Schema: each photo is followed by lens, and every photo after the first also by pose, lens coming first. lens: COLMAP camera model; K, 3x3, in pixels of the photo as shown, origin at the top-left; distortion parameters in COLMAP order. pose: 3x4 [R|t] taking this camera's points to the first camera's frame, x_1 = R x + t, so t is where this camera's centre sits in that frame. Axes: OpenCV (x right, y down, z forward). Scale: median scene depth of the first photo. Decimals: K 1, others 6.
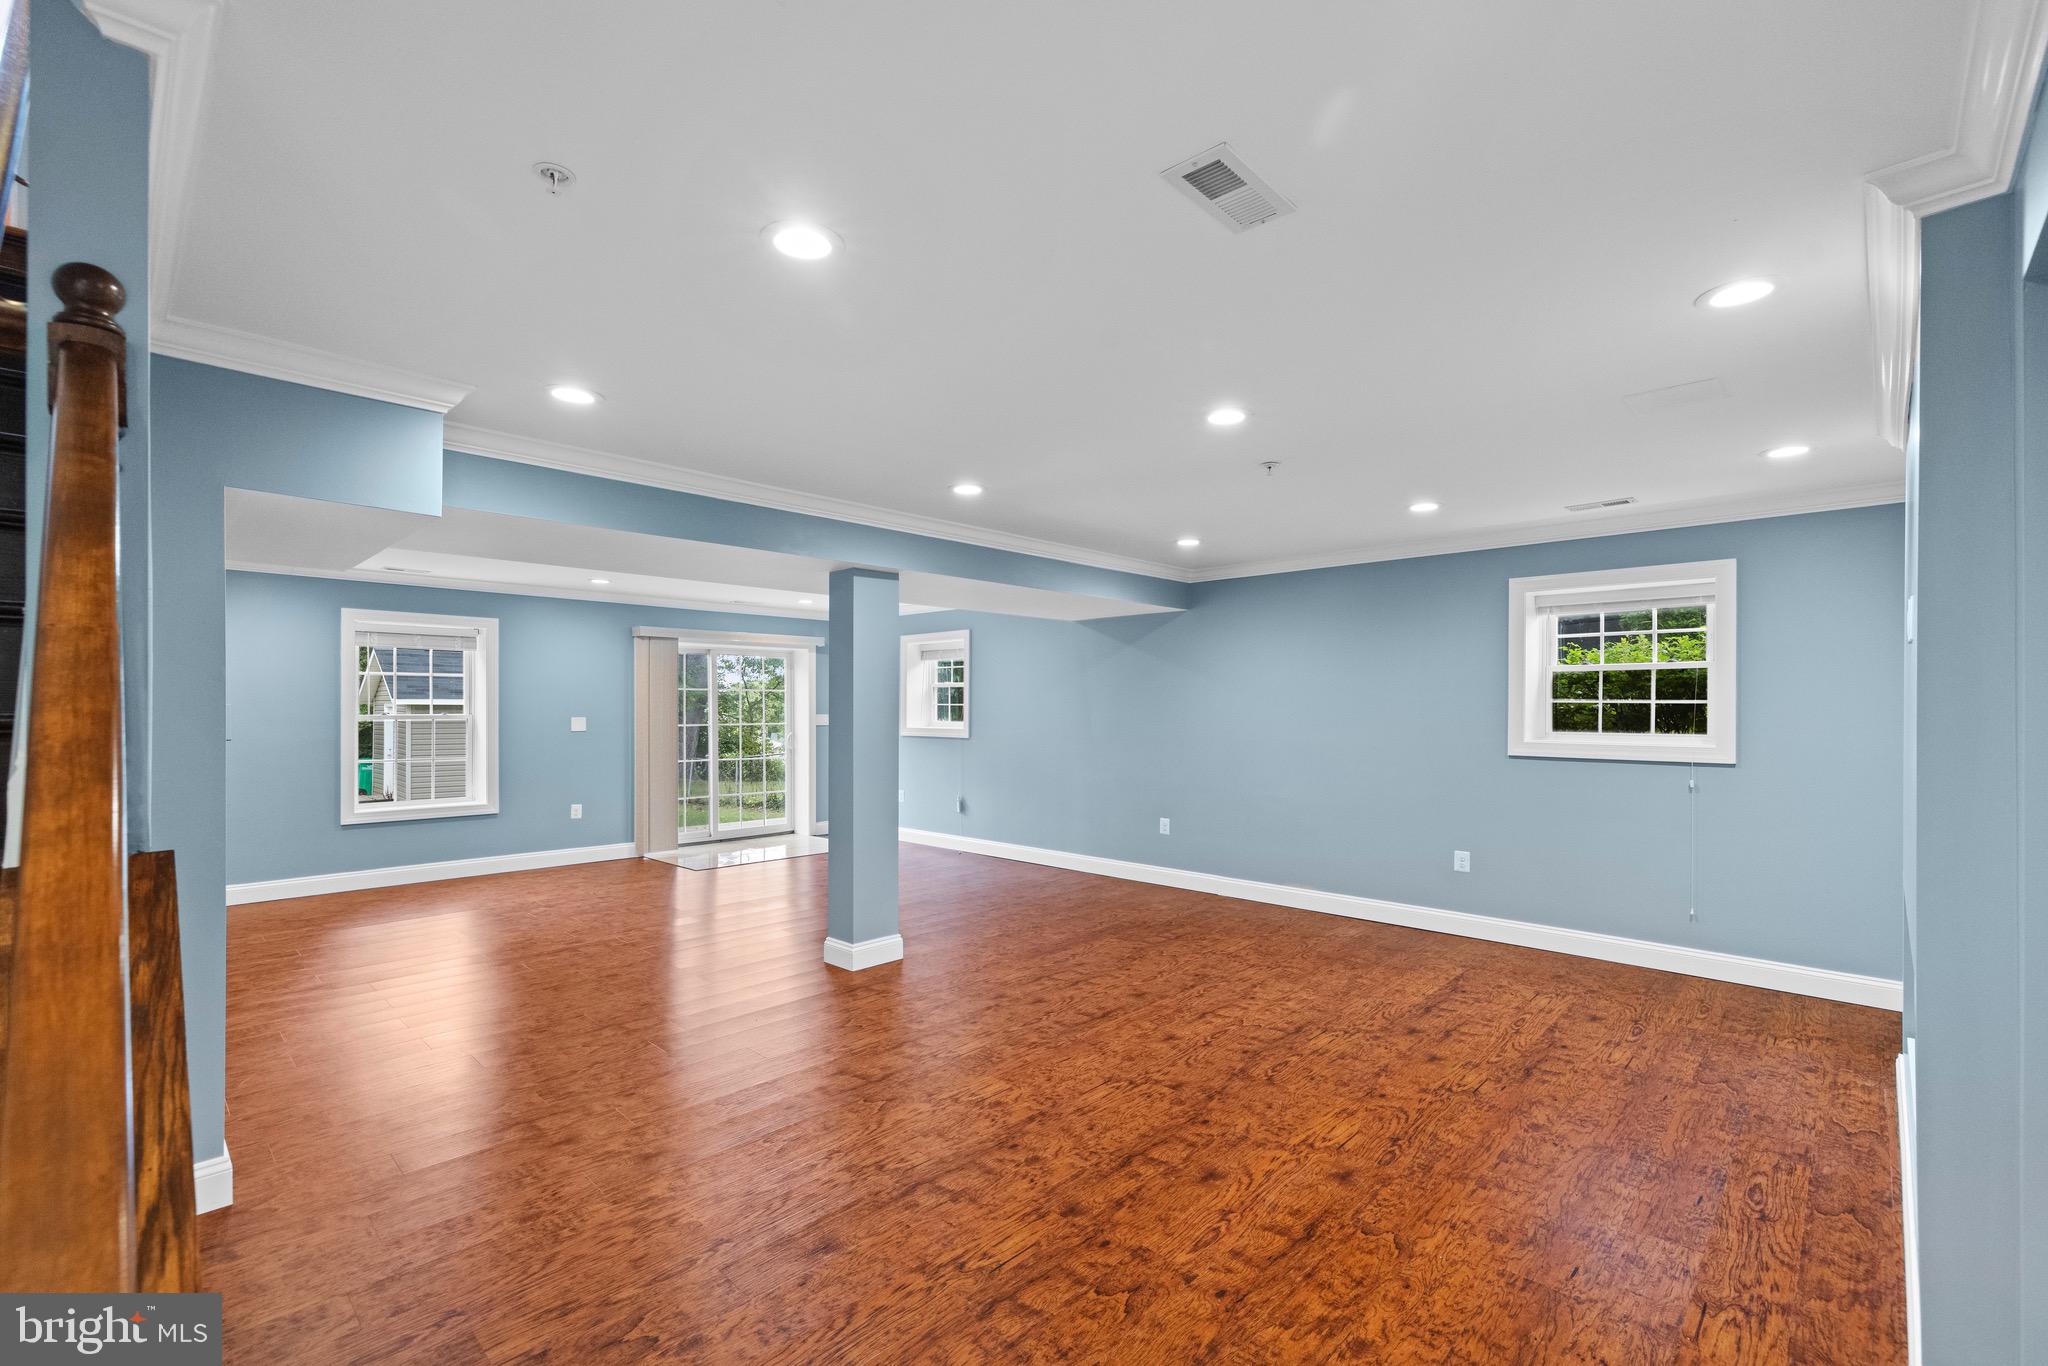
lens RADIAL K [[922.8, 0, 1035.3], [0, 922.8, 698.5], [0, 0, 1]] dist [0.001978, -0.000325]
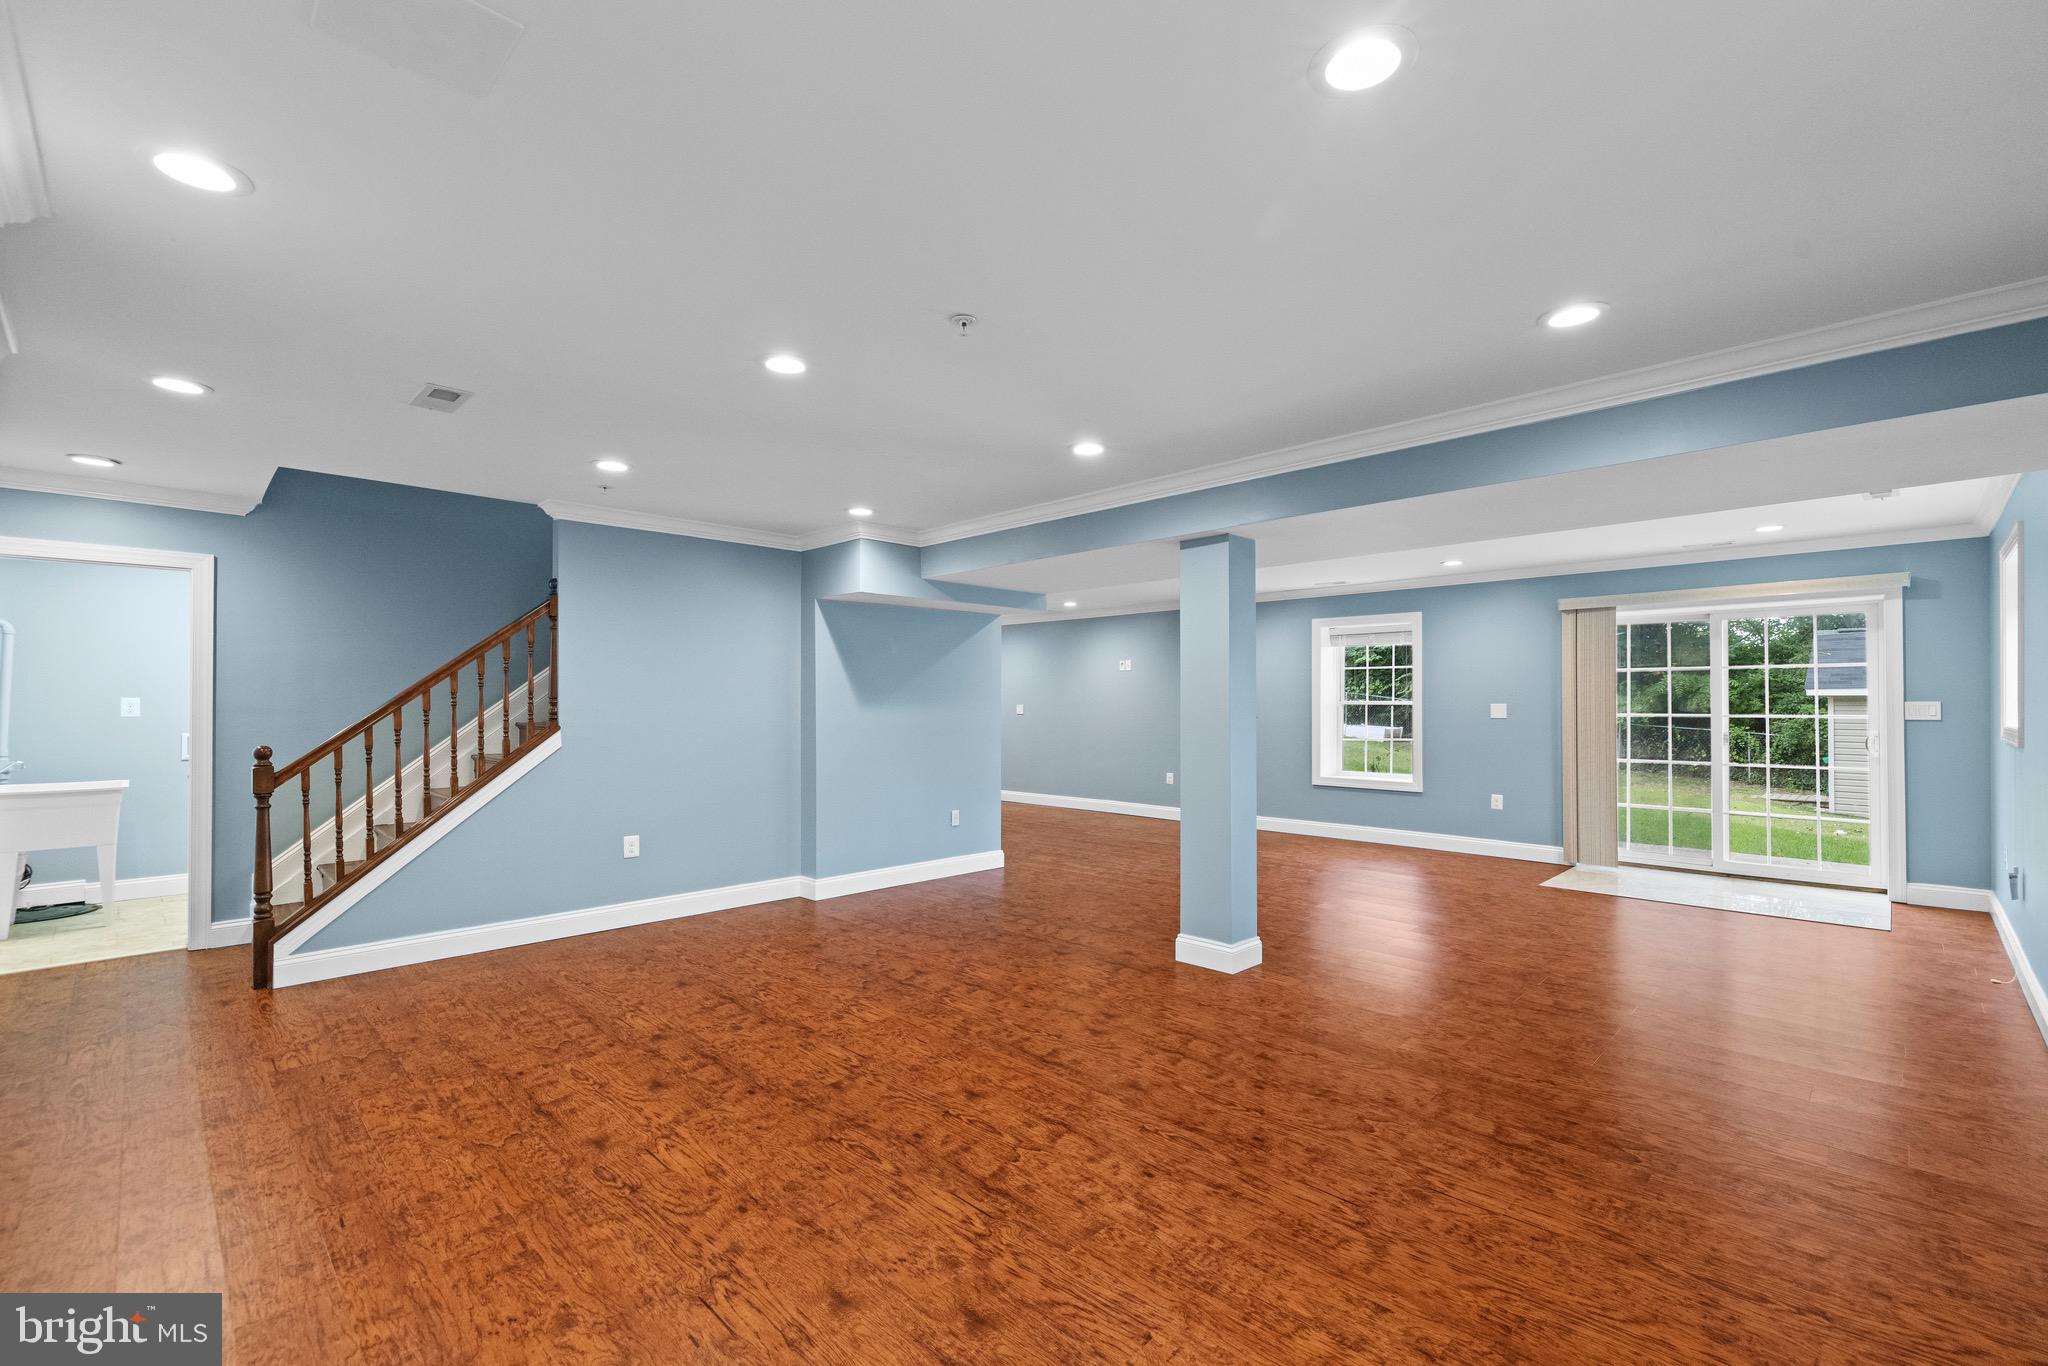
lens RADIAL K [[922.8, 0, 1028.8], [0, 922.8, 696.7], [0, 0, 1]] dist [0.001978, -0.000325]
pose [[-0.070160, -0.008595, -0.997499, 0.969409], [0.008423, 0.999922, -0.009208, 0.034828], [0.997500, -0.009048, -0.070082, 1.144187]]
